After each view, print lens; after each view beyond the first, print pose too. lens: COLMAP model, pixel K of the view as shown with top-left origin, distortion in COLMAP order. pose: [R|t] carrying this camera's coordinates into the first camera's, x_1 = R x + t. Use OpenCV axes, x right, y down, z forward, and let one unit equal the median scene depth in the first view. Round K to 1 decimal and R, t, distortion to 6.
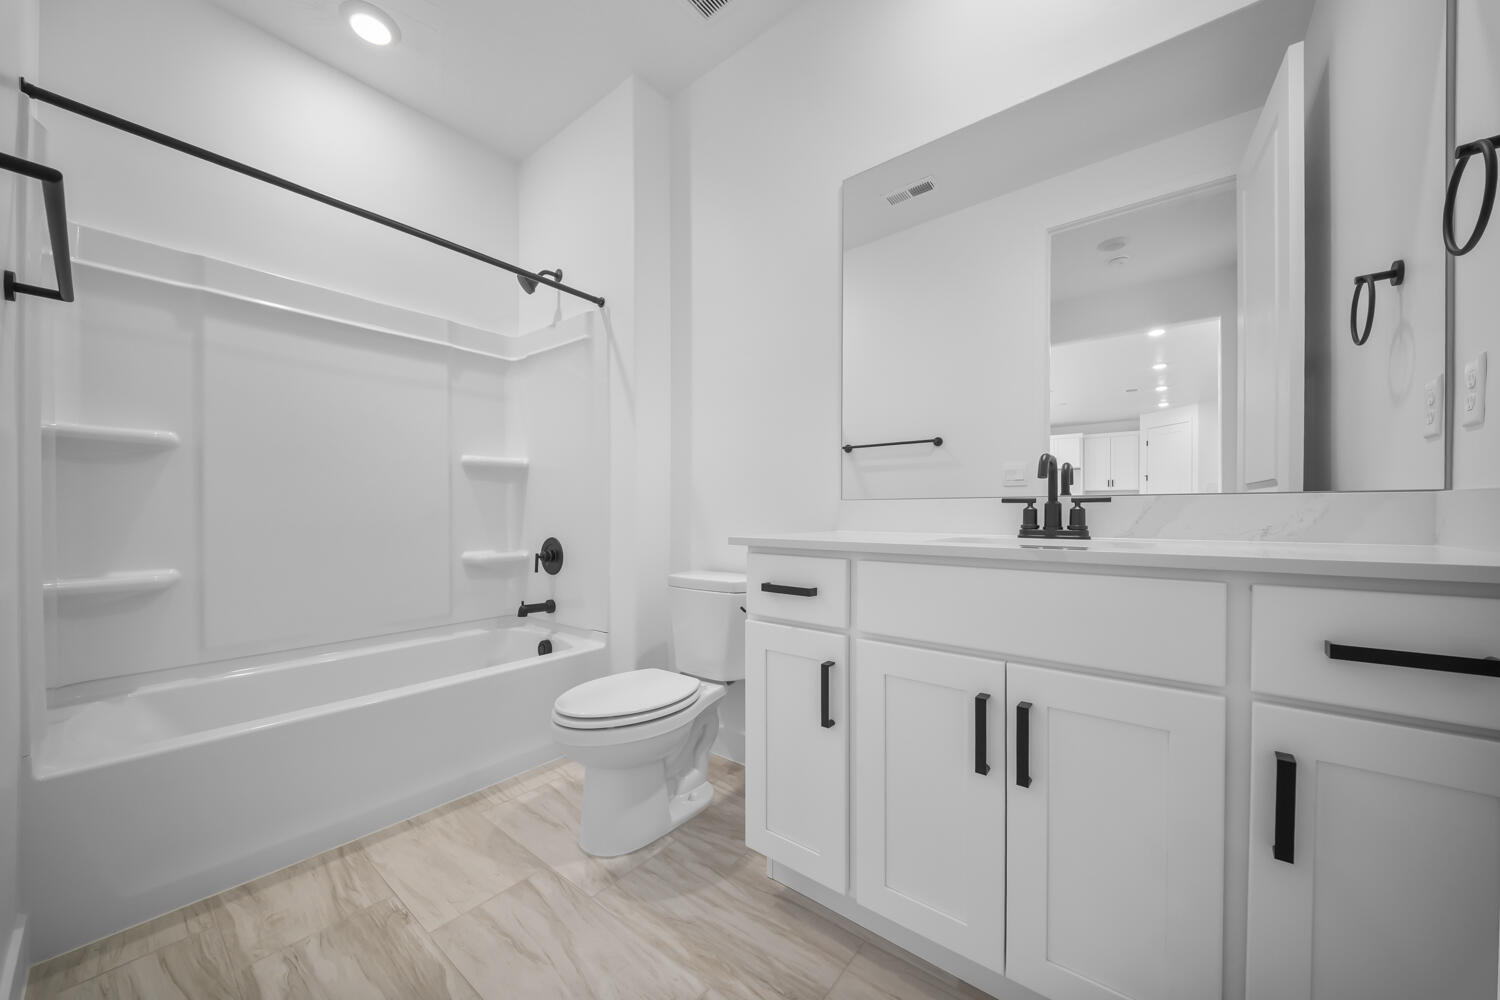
lens RADIAL K [[524.5, 0, 746.3], [0, 524.5, 508.1], [0, 0, 1]] dist [-0.000155, -0.001276]
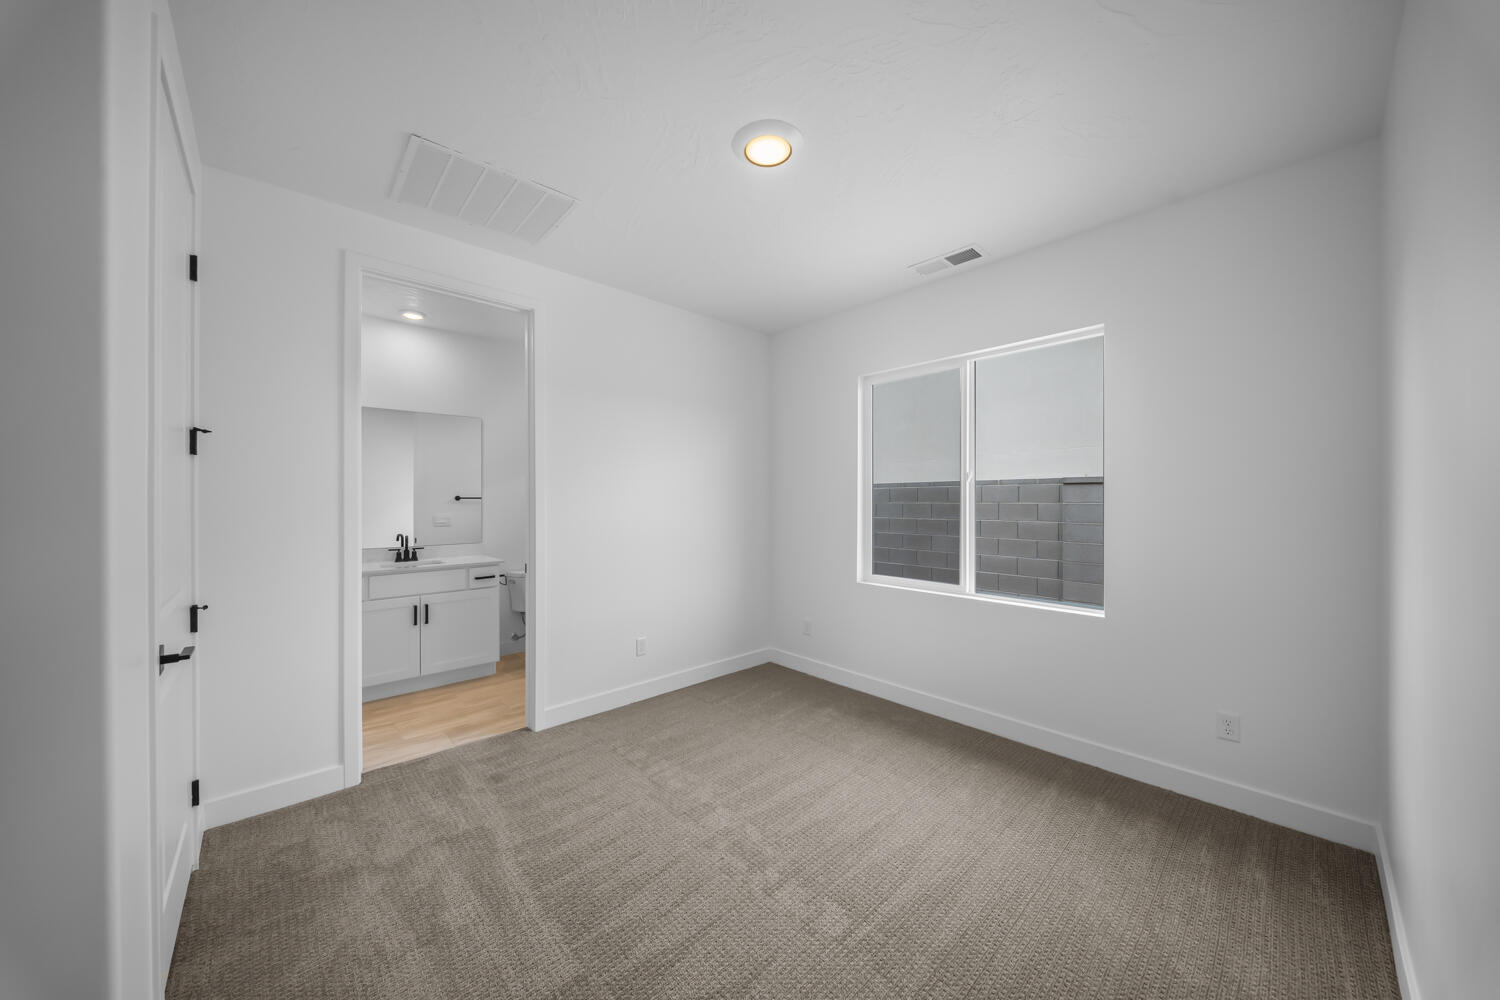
lens RADIAL K [[524.5, 0, 759.8], [0, 524.5, 499.3], [0, 0, 1]] dist [-0.000155, -0.001276]
pose [[0.135191, 0.006455, 0.990798, -2.210753], [0.000183, 0.999979, -0.006540, -0.291387], [-0.990819, 0.001066, 0.135187, -1.486802]]
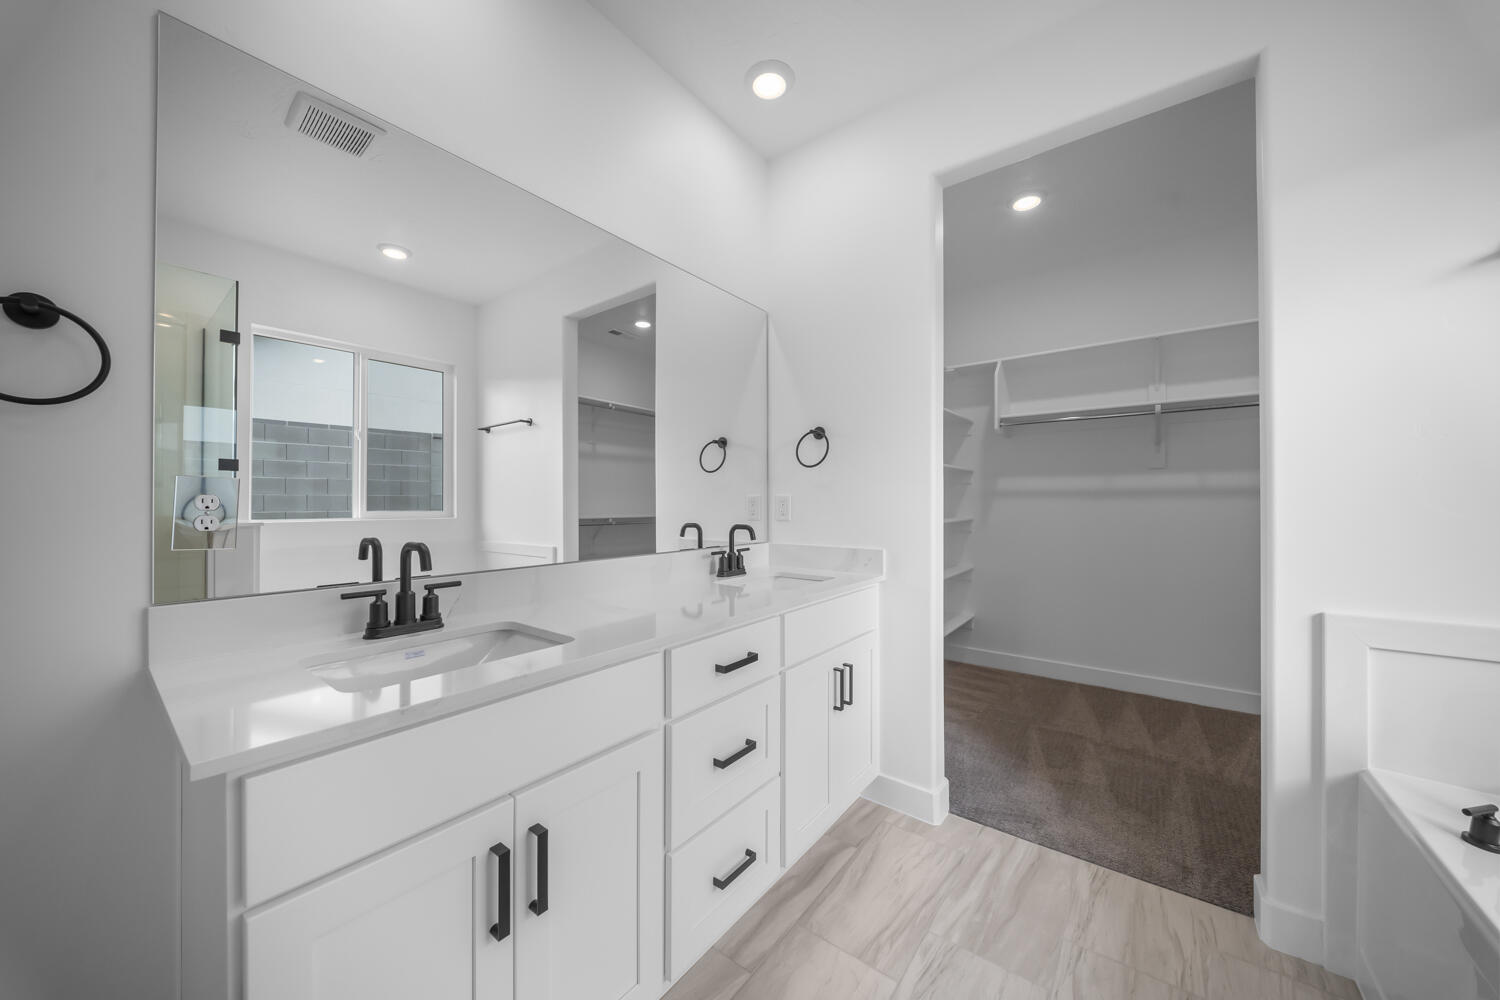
lens RADIAL K [[524.5, 0, 749.8], [0, 524.5, 506.8], [0, 0, 1]] dist [-0.000155, -0.001276]
pose [[-0.013327, 0.004697, 0.999900, -0.315233], [-0.001633, 0.999988, -0.004720, -0.154014], [-0.999910, -0.001696, -0.013319, 0.433620]]
